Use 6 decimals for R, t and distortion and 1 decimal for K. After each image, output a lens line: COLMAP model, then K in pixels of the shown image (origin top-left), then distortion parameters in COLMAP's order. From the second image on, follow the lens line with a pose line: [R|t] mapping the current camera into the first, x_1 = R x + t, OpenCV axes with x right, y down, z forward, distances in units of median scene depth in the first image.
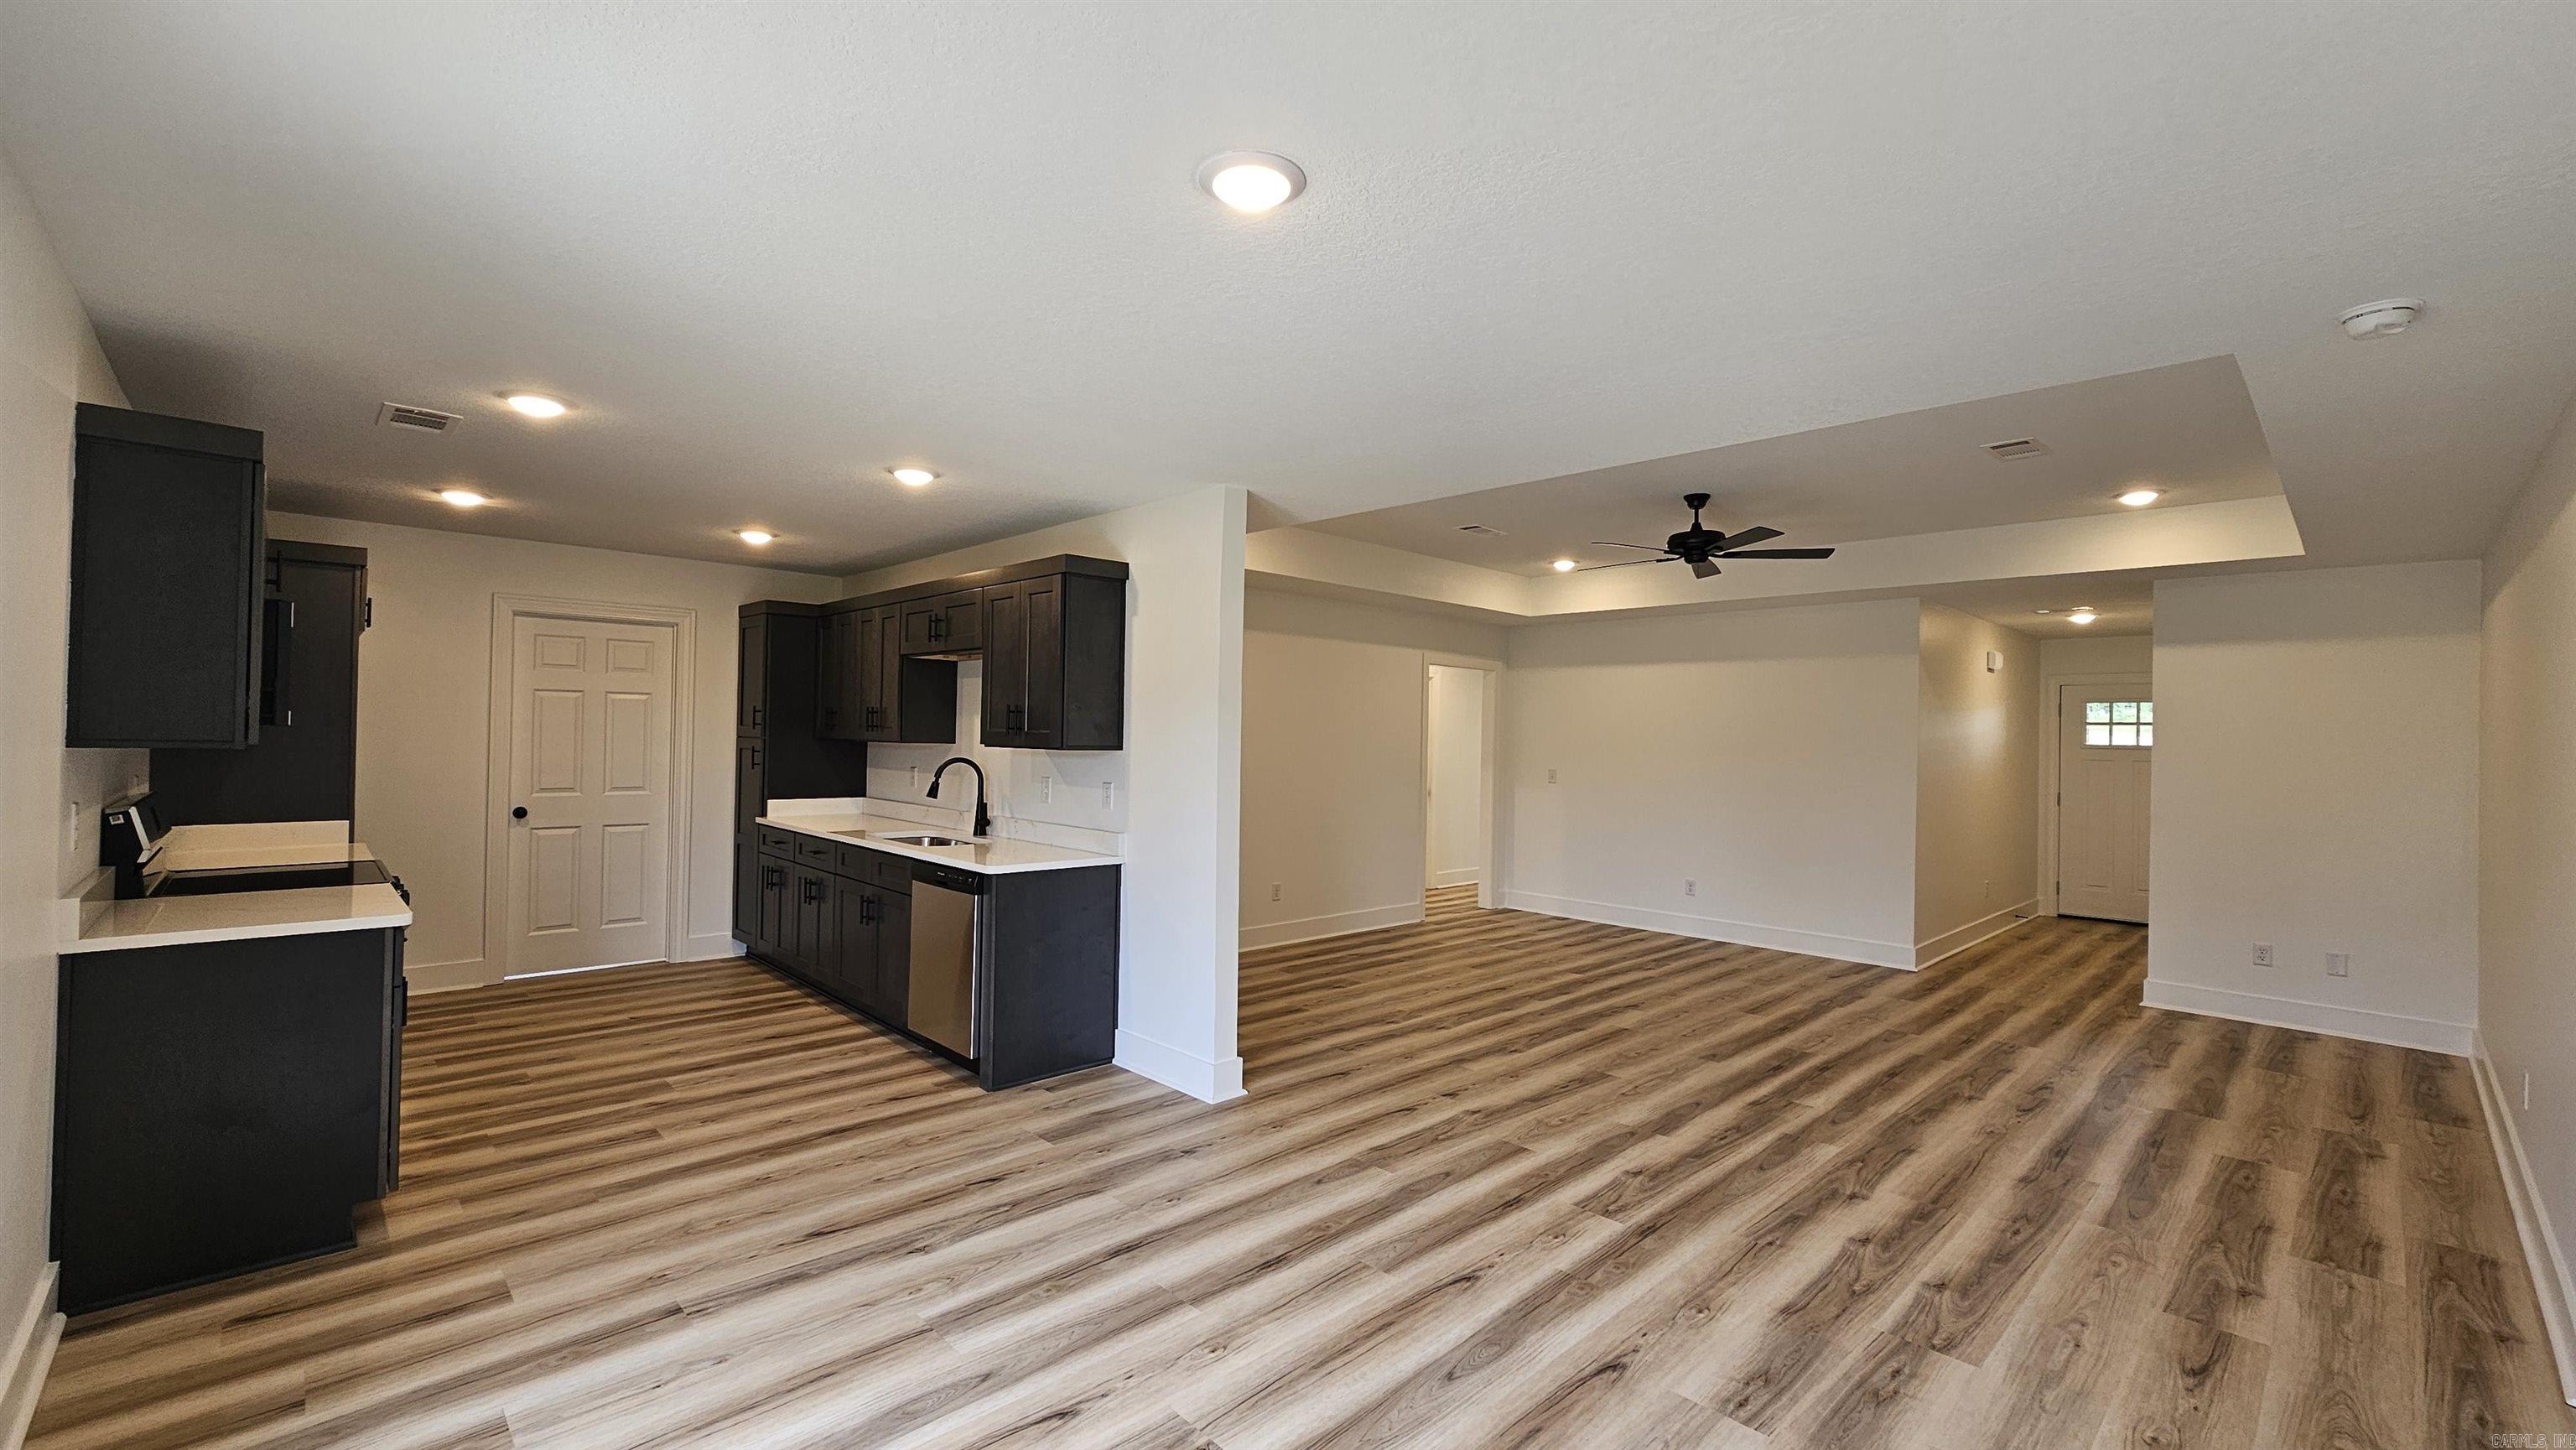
lens RADIAL K [[1053.5, 0, 1303.2], [0, 1053.5, 733.1], [0, 0, 1]] dist [-0.002127, 0.000693]
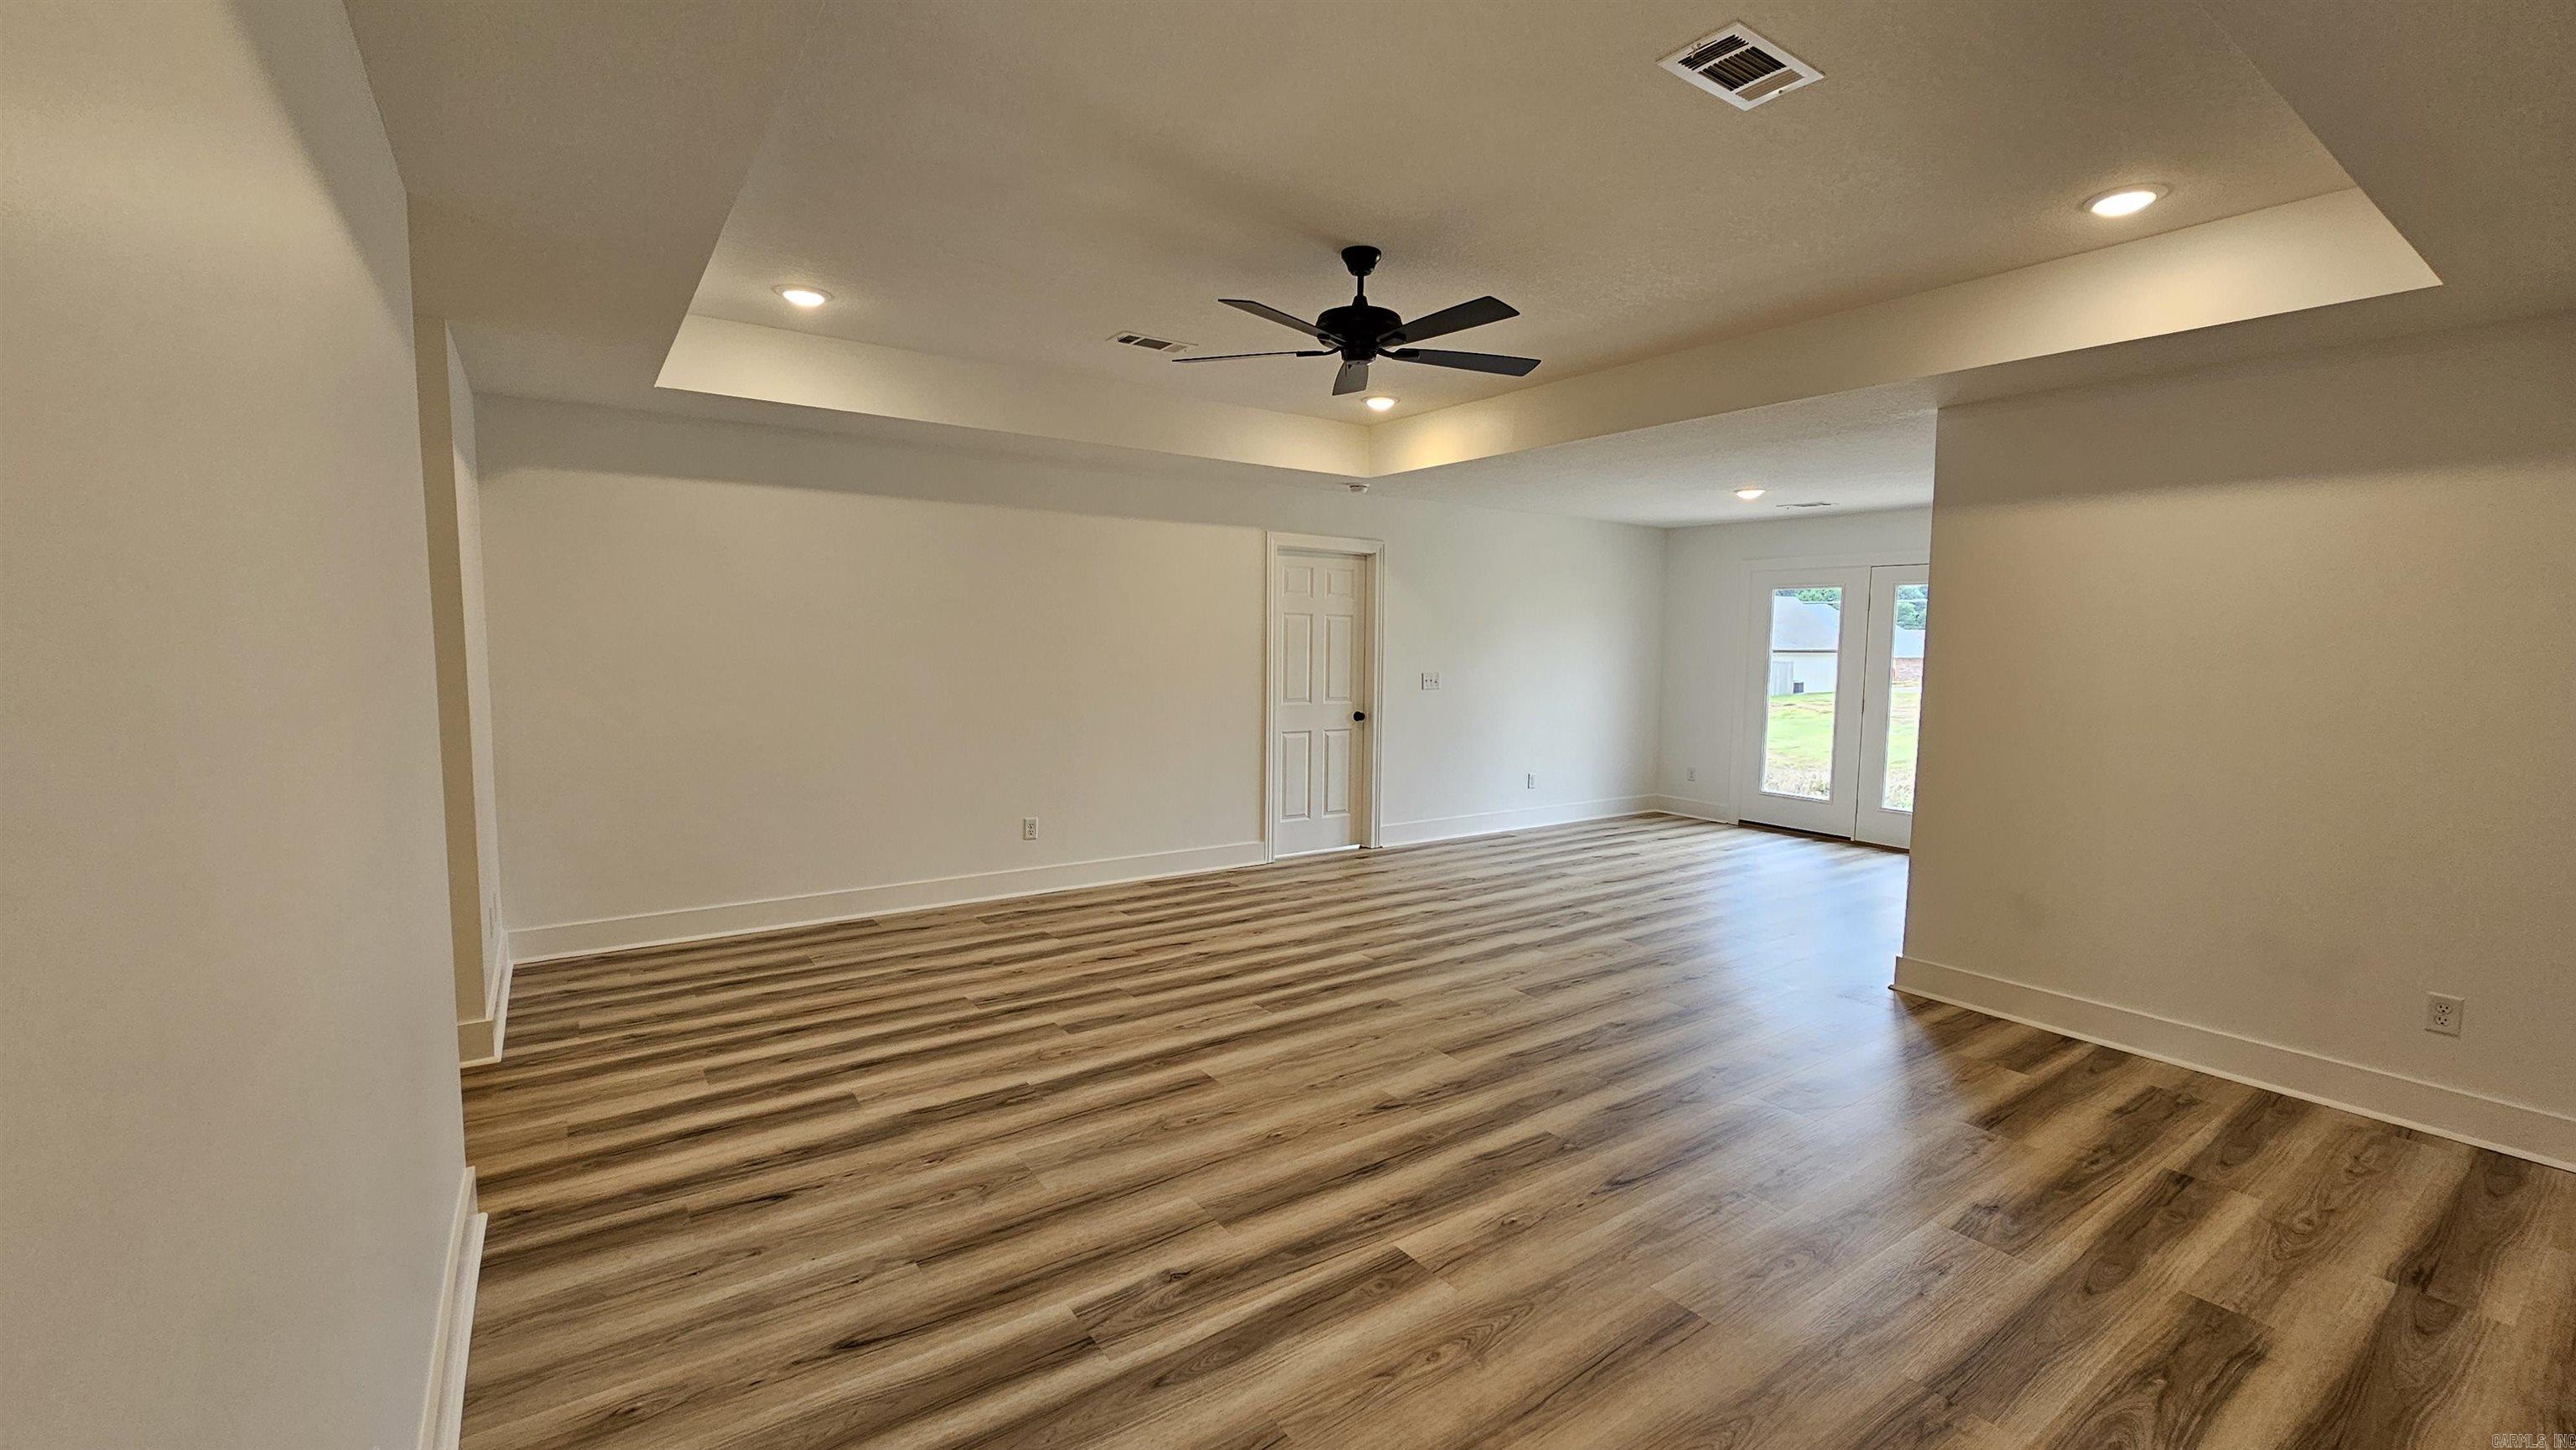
lens RADIAL K [[1053.5, 0, 1303.2], [0, 1053.5, 733.1], [0, 0, 1]] dist [-0.002127, 0.000693]
pose [[-0.987419, -0.049349, 0.150230, 0.398722], [-0.036026, 0.995276, 0.090150, 0.010177], [-0.153969, 0.083603, -0.984532, 2.200135]]
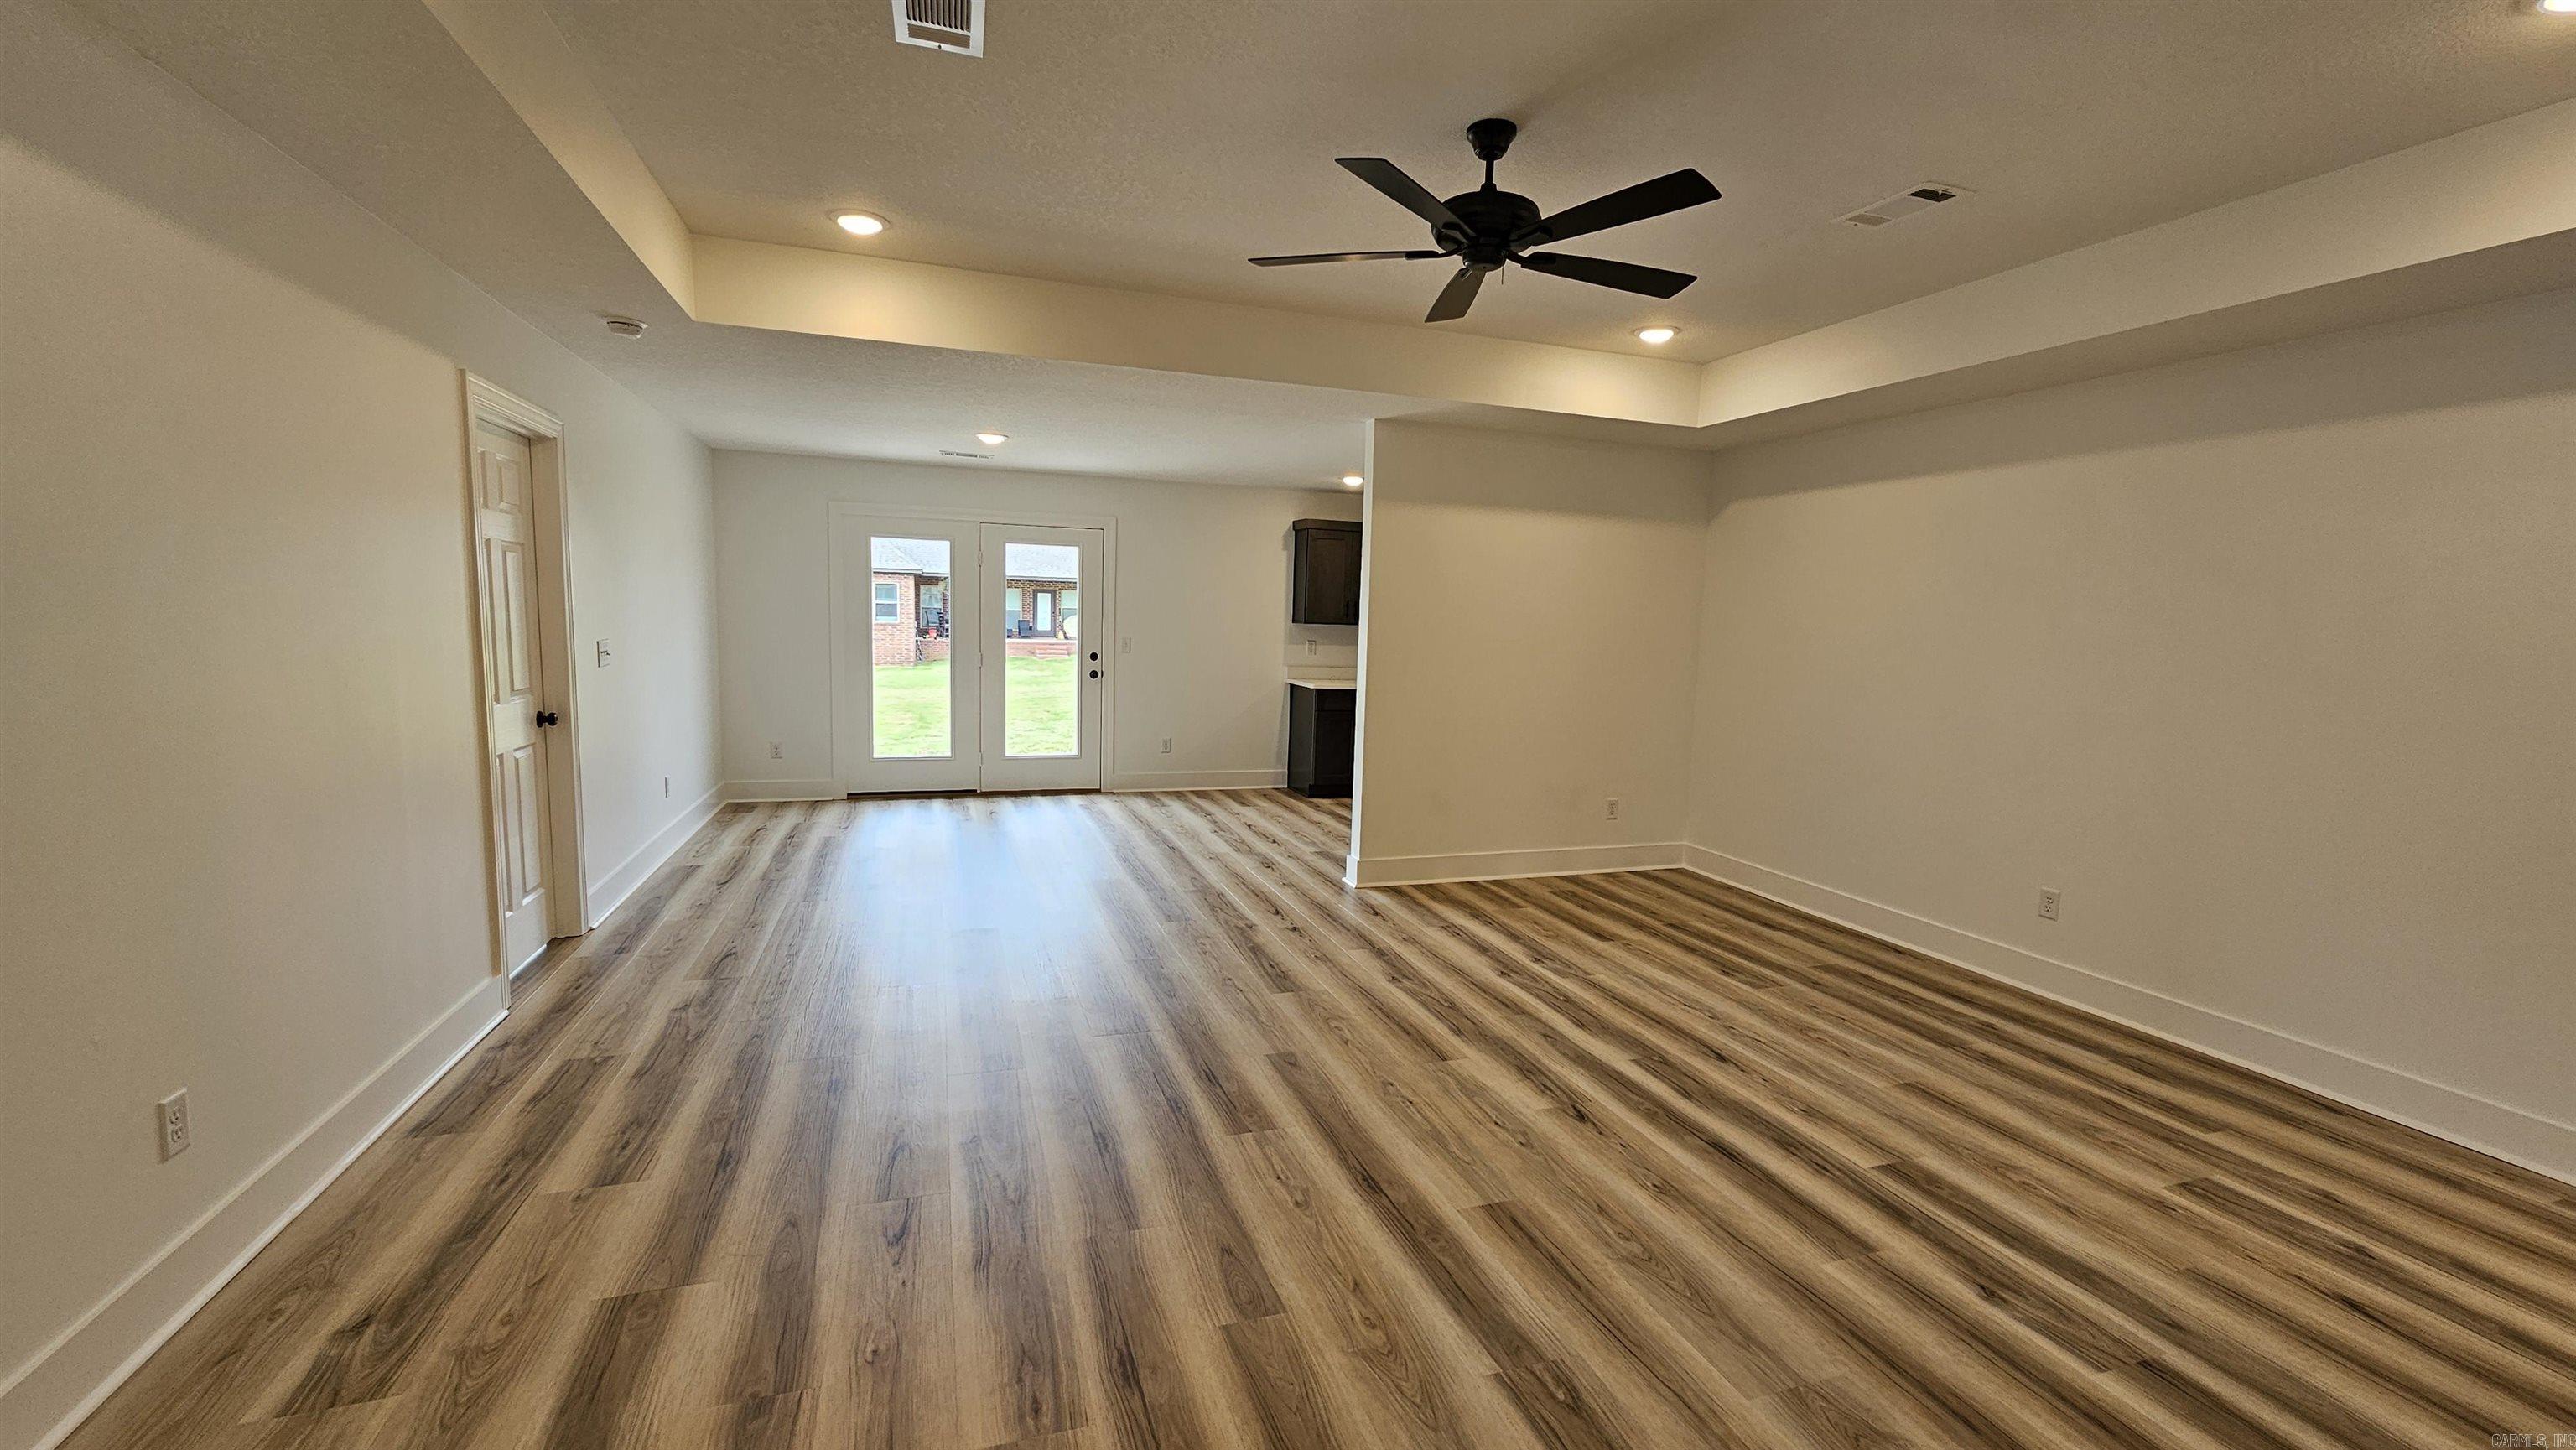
lens RADIAL K [[1053.5, 0, 1303.2], [0, 1053.5, 733.1], [0, 0, 1]] dist [-0.002127, 0.000693]
pose [[-0.425324, 0.068623, -0.902436, 1.192398], [-0.036388, 0.995018, 0.092813, 0.030361], [0.904309, 0.072313, -0.420709, 1.534954]]
